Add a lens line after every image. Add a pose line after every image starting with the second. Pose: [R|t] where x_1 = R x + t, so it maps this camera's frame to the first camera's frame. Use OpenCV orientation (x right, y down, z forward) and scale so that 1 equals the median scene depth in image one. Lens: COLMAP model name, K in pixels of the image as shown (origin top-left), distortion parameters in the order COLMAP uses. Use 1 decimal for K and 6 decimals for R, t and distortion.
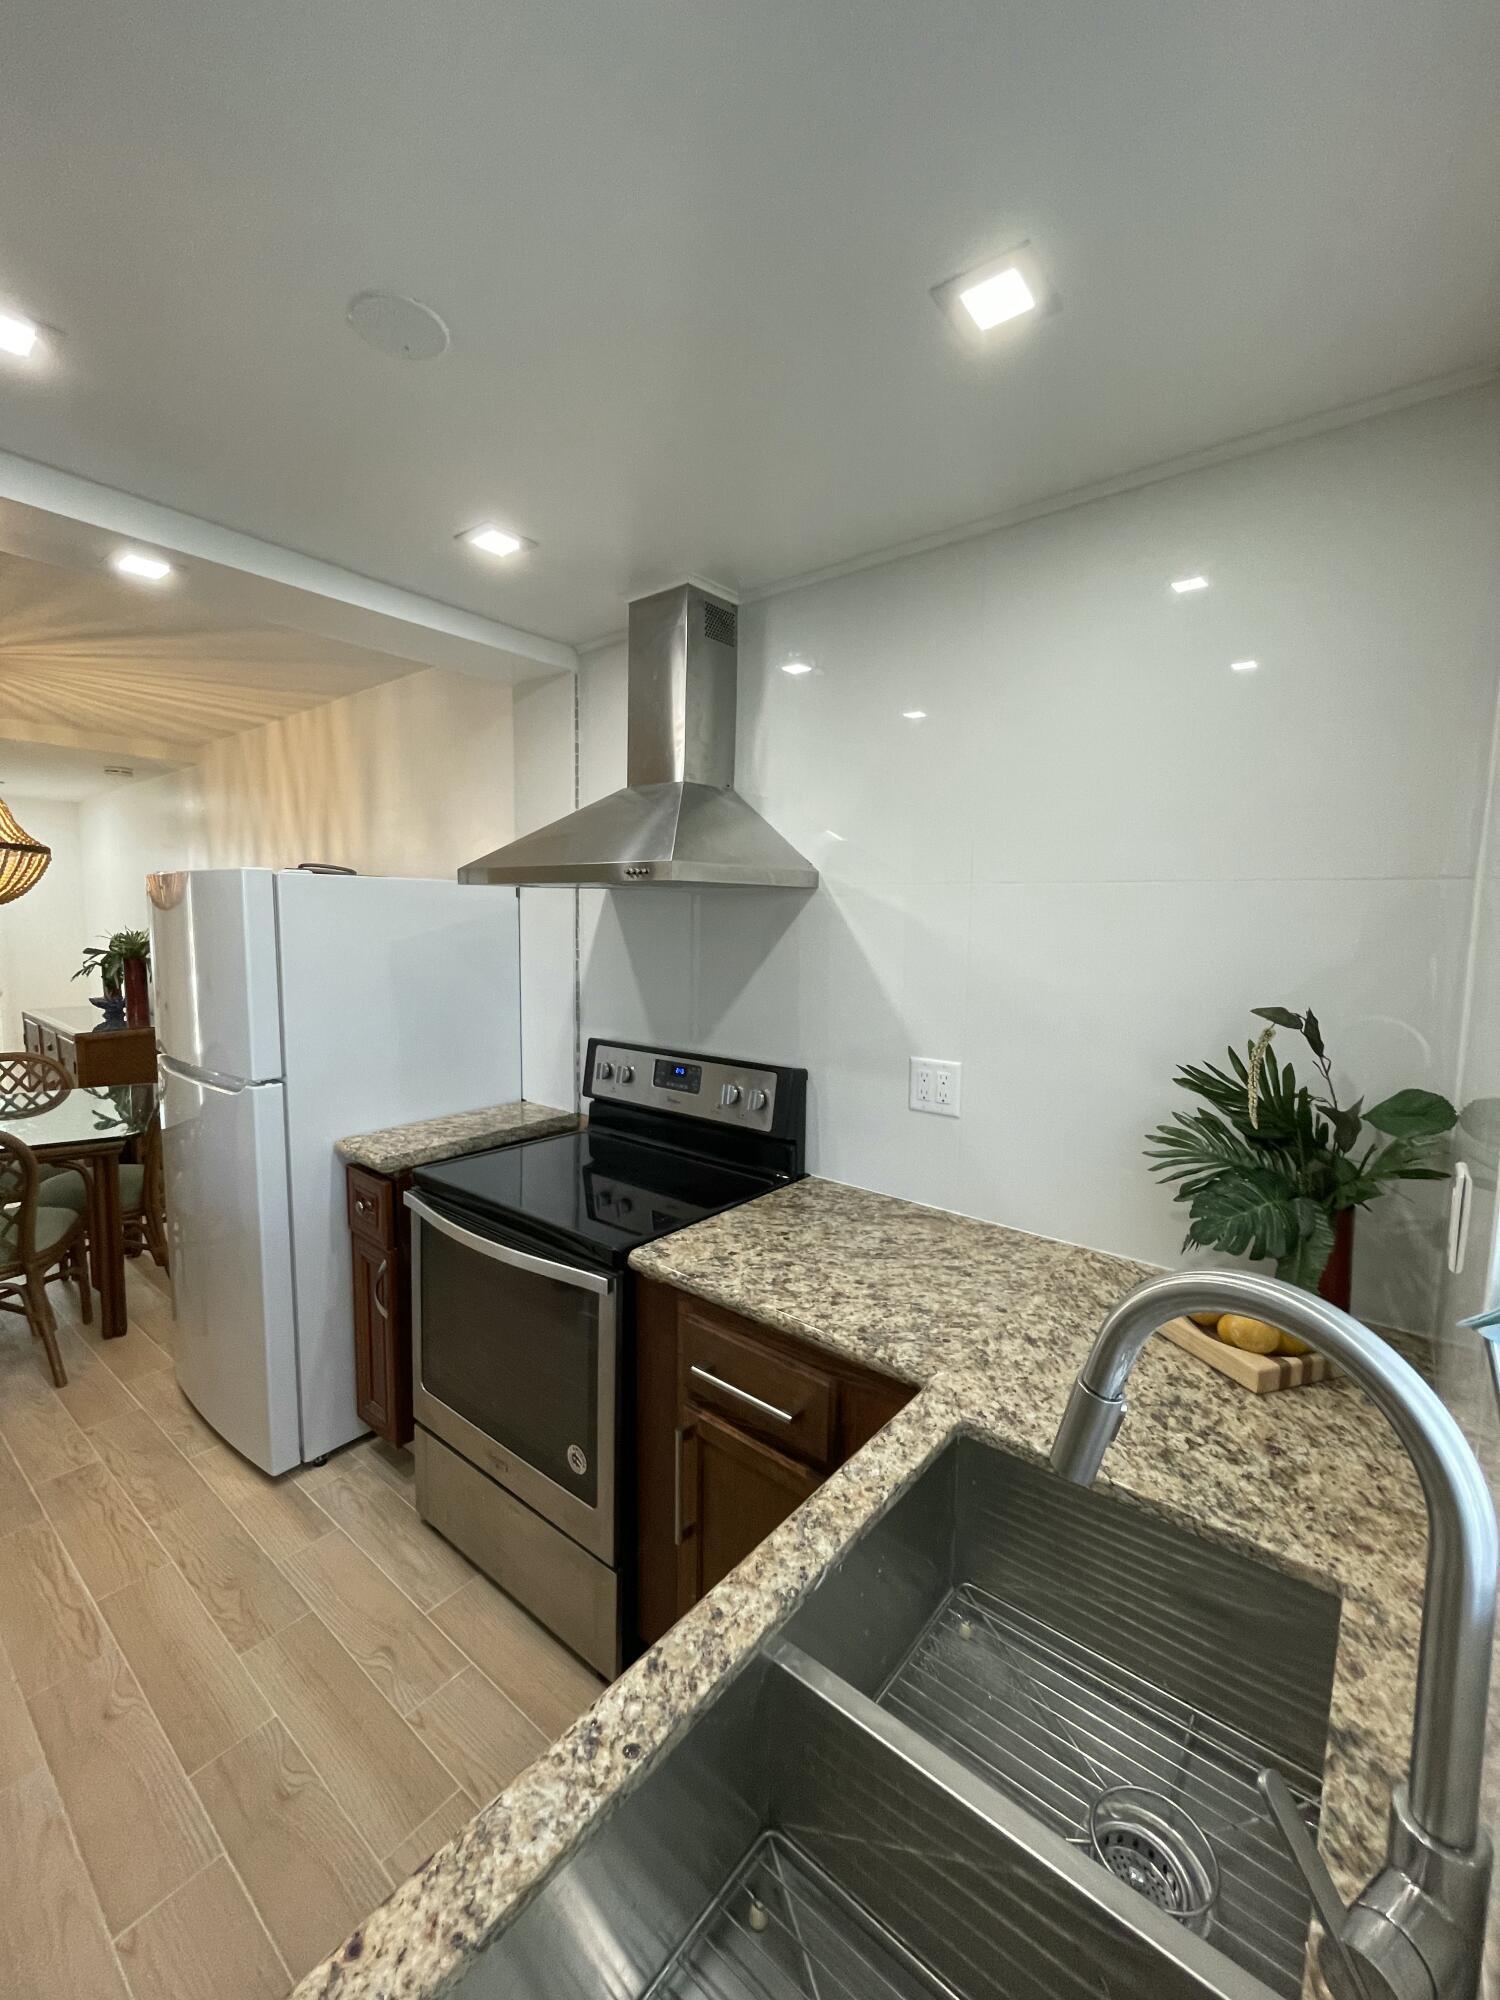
lens RADIAL K [[809.1, 0, 749.6], [0, 809.1, 1000.0], [0, 0, 1]] dist [-0.000034, -0.001451]
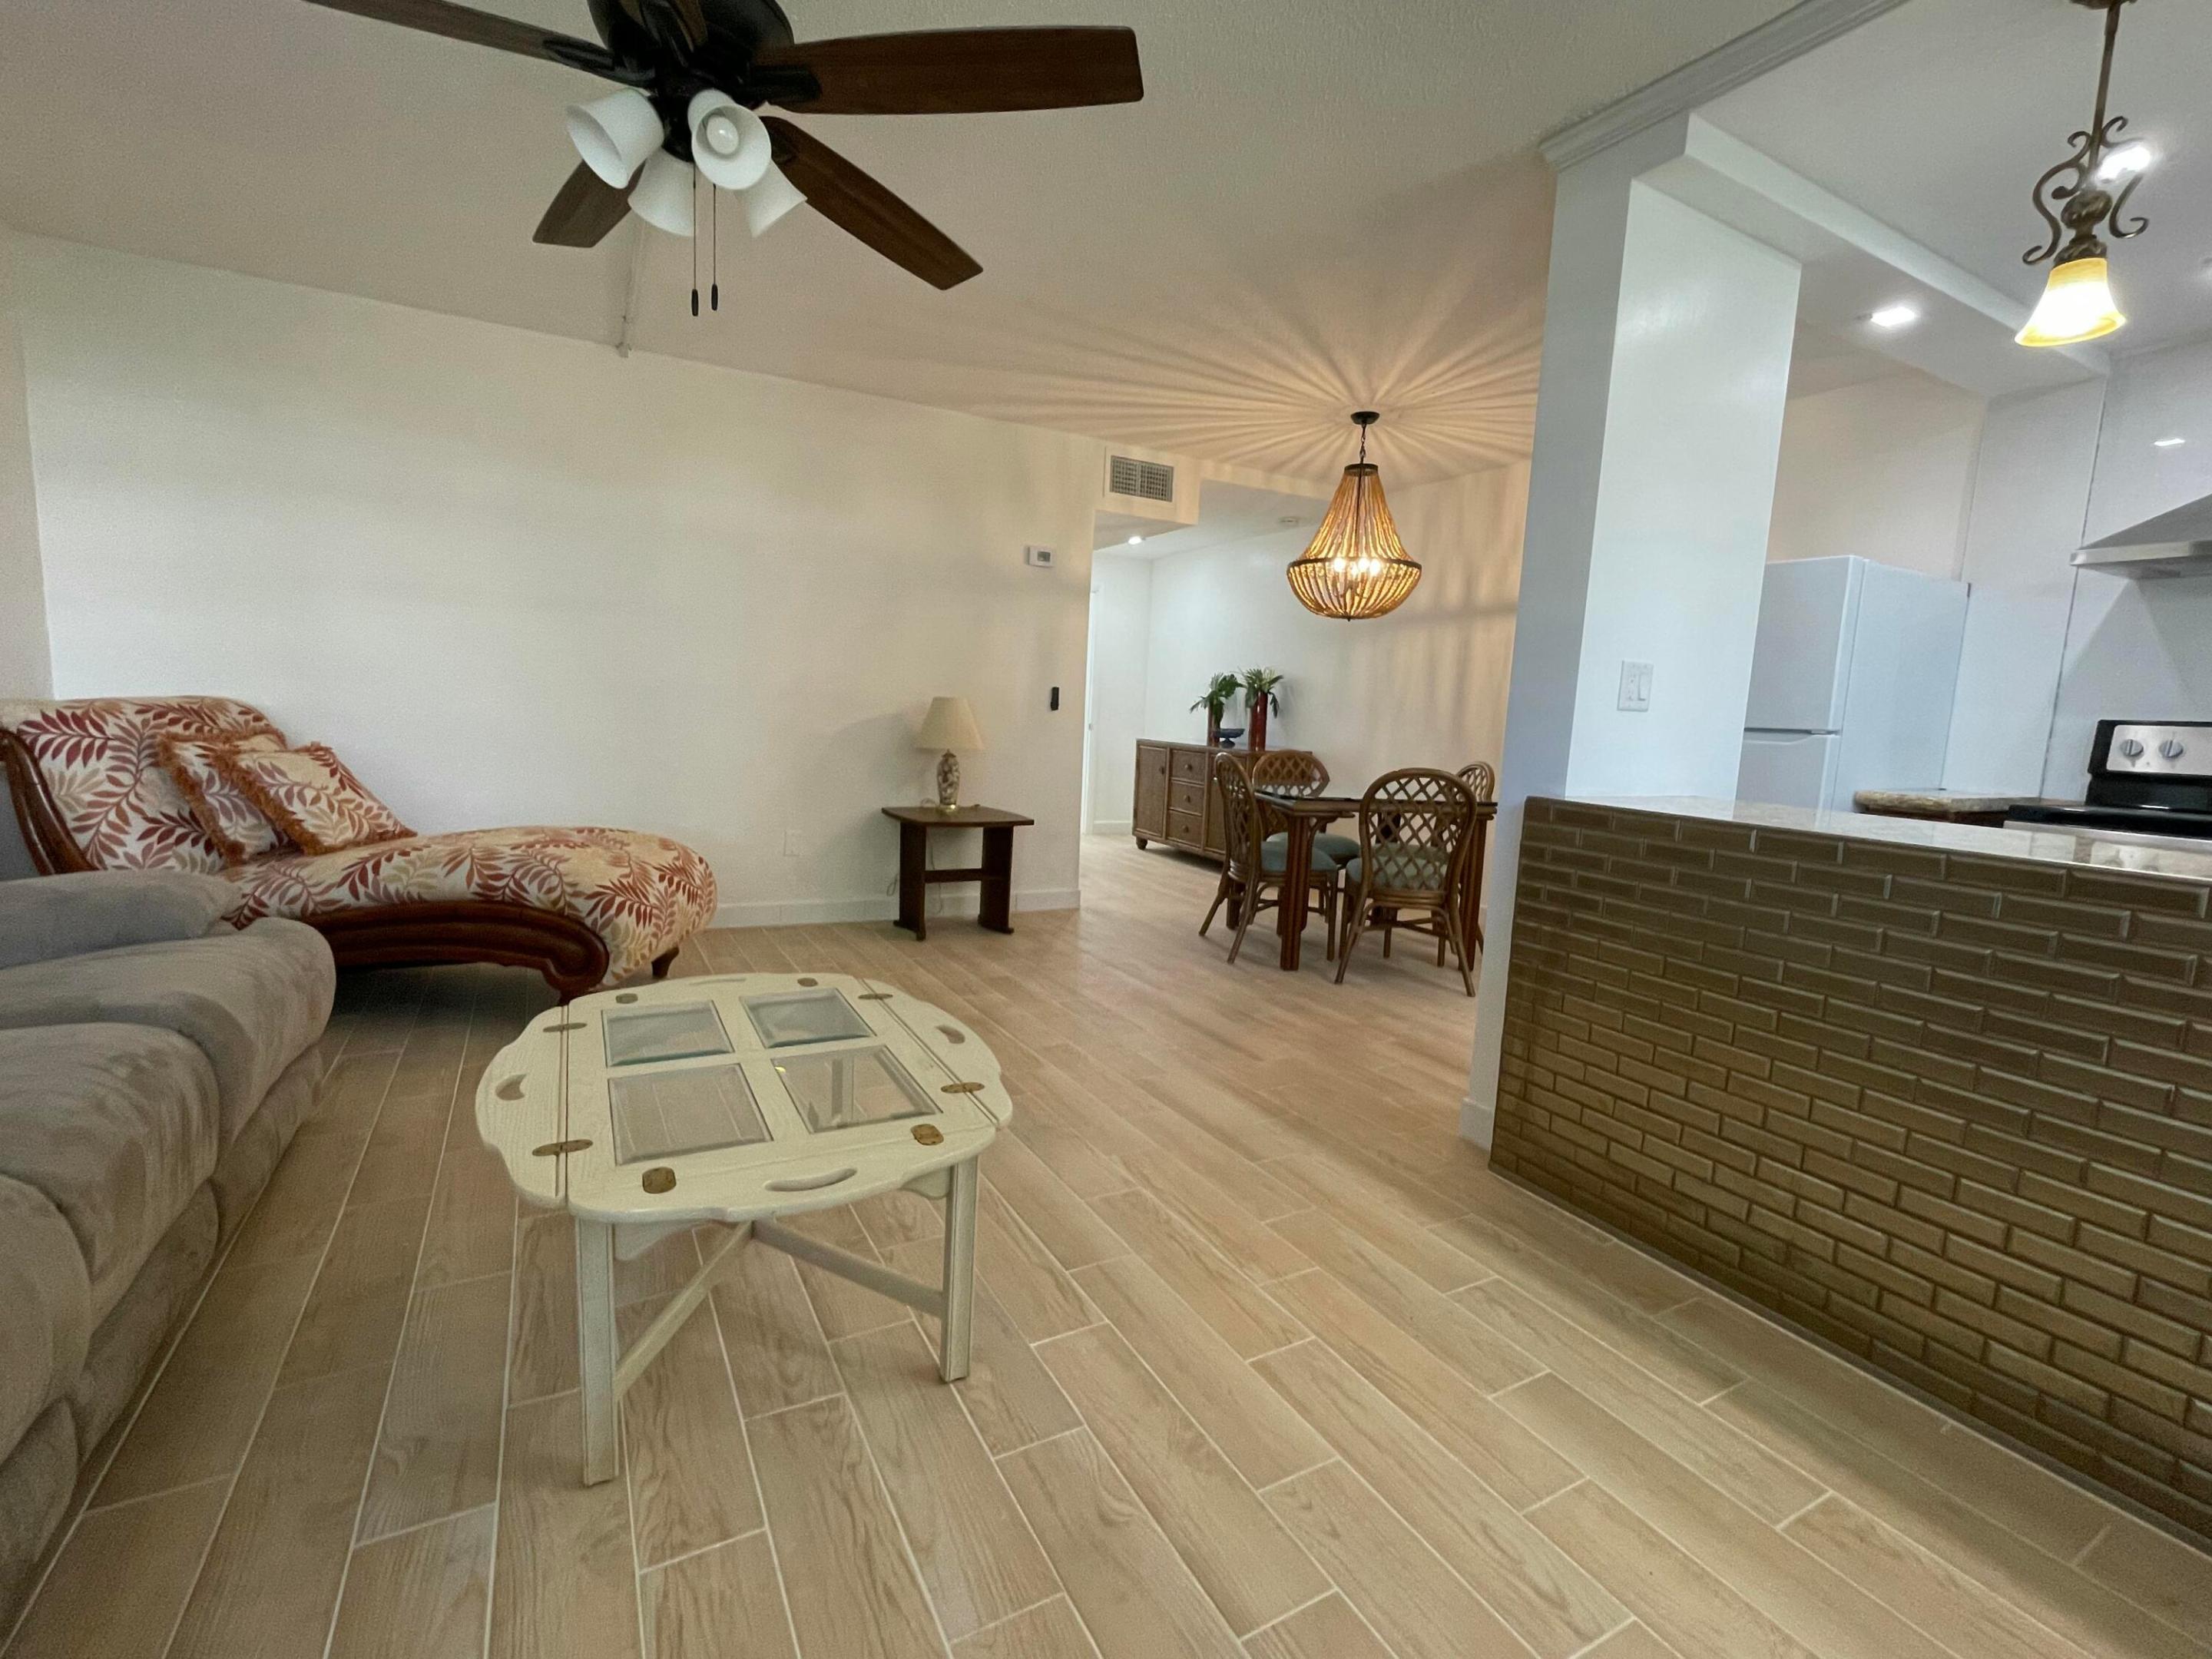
lens RADIAL K [[981.9, 0, 1100.1], [0, 981.9, 828.9], [0, 0, 1]] dist [-0.001287, -0.000641]
pose [[0.924379, 0.074668, -0.374096, -1.193564], [-0.072283, 0.997175, 0.020424, 0.335302], [0.374564, 0.008162, 0.927165, -0.896668]]
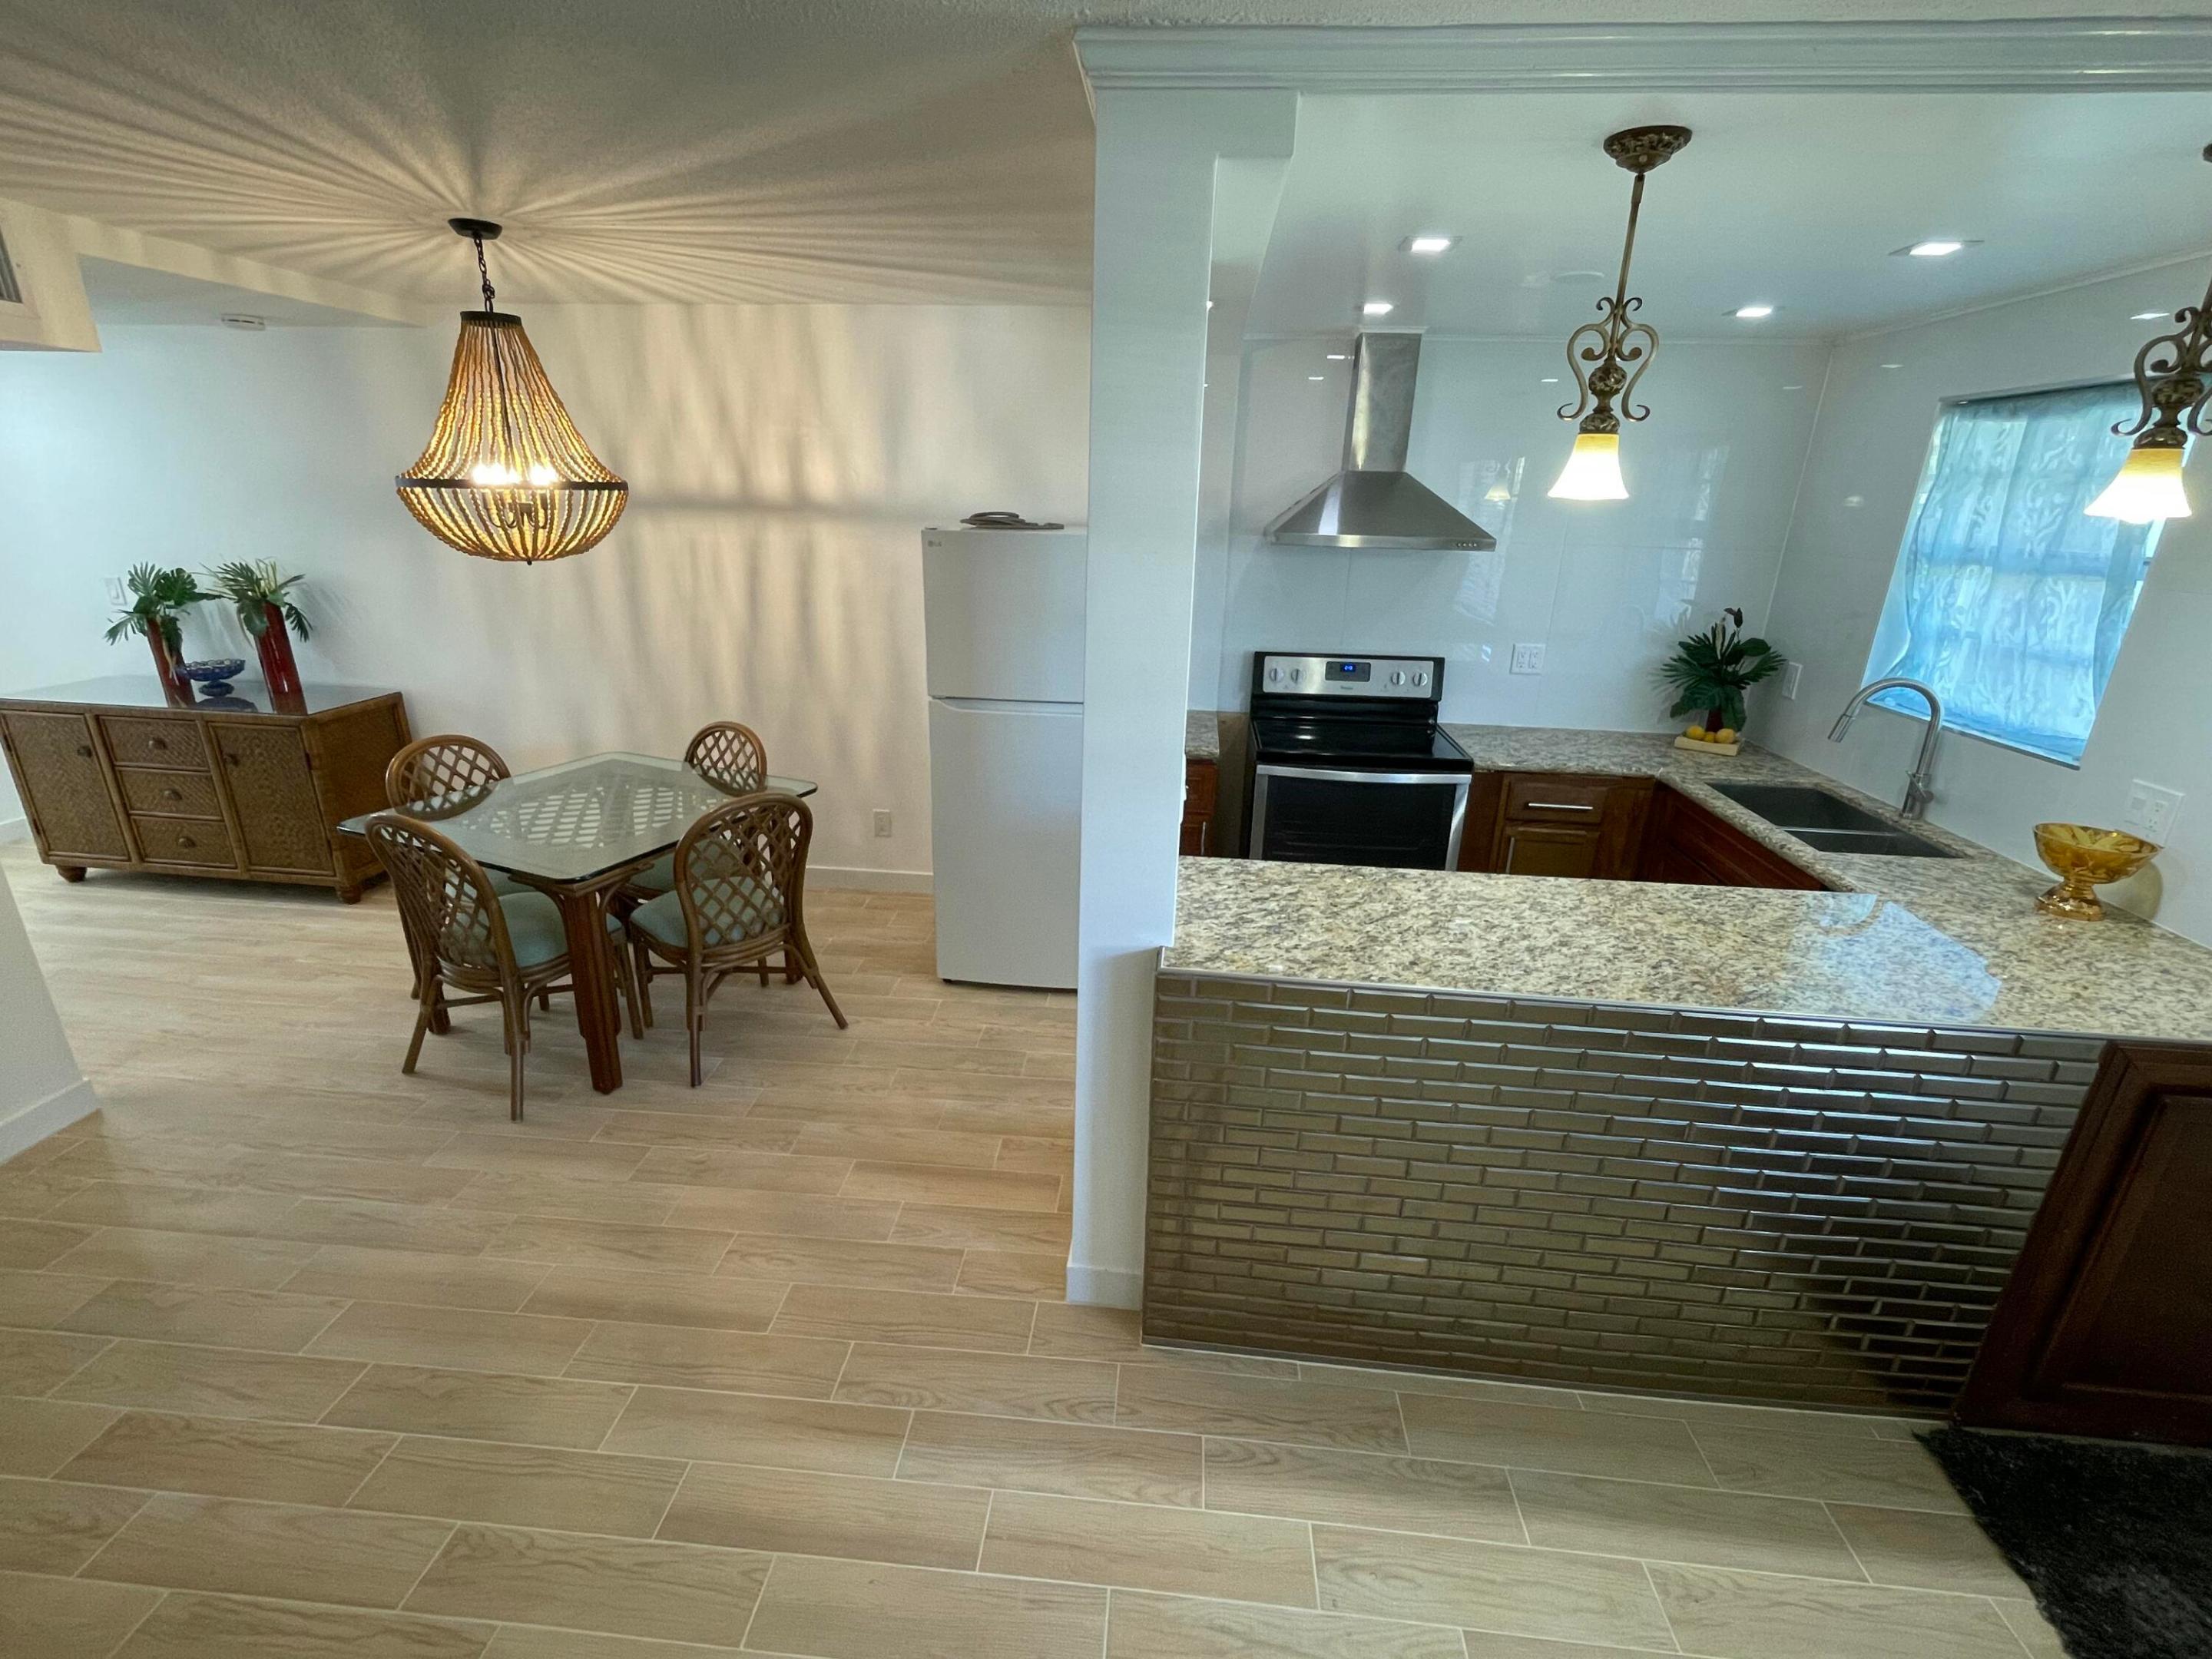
lens RADIAL K [[981.9, 0, 1101.4], [0, 981.9, 831.9], [0, 0, 1]] dist [-0.001287, -0.000641]
pose [[0.833339, -0.176474, 0.523835, -1.713211], [0.046855, 0.966809, 0.251168, -0.111133], [-0.550773, -0.184764, 0.813948, -0.323503]]
